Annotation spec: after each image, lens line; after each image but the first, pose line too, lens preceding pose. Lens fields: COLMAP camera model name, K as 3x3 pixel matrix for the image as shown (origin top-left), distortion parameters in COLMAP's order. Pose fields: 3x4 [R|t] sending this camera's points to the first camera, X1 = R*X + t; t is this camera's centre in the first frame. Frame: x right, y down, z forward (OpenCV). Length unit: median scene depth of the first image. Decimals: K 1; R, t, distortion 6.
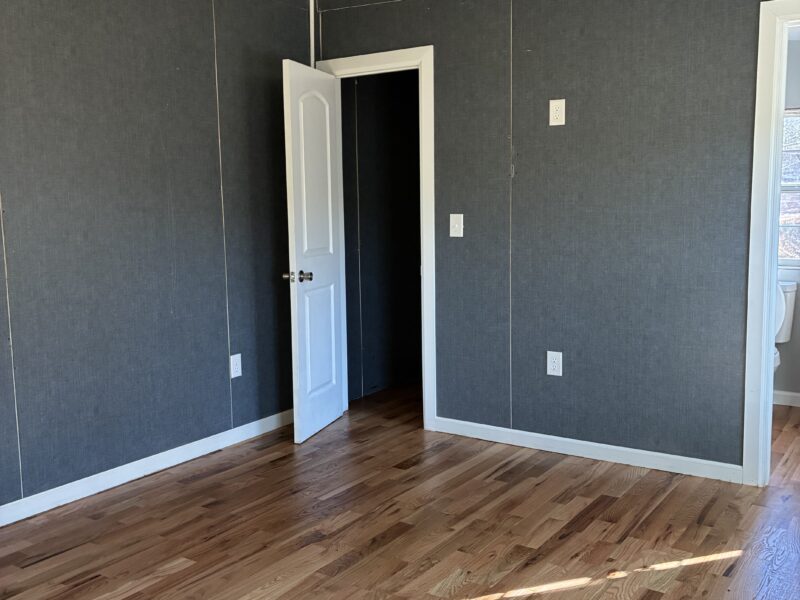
lens RADIAL K [[799.2, 0, 400.0], [0, 799.2, 300.0], [0, 0, 1]] dist [0.010622, 0.004348]
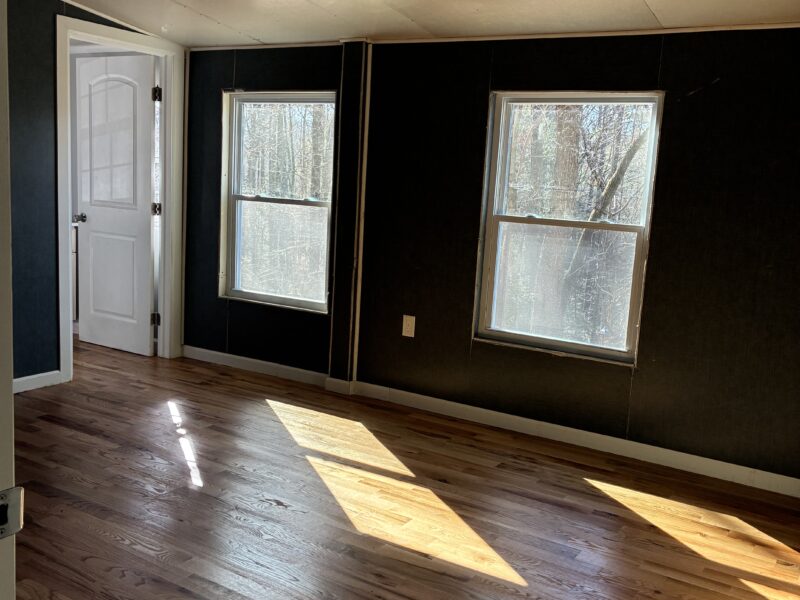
lens RADIAL K [[799.2, 0, 400.0], [0, 799.2, 300.0], [0, 0, 1]] dist [0.010622, 0.004348]
pose [[-0.051880, -0.141462, 0.988583, -0.985579], [0.063947, 0.987414, 0.144651, -0.064584], [-0.996604, 0.070721, -0.042181, 0.561860]]
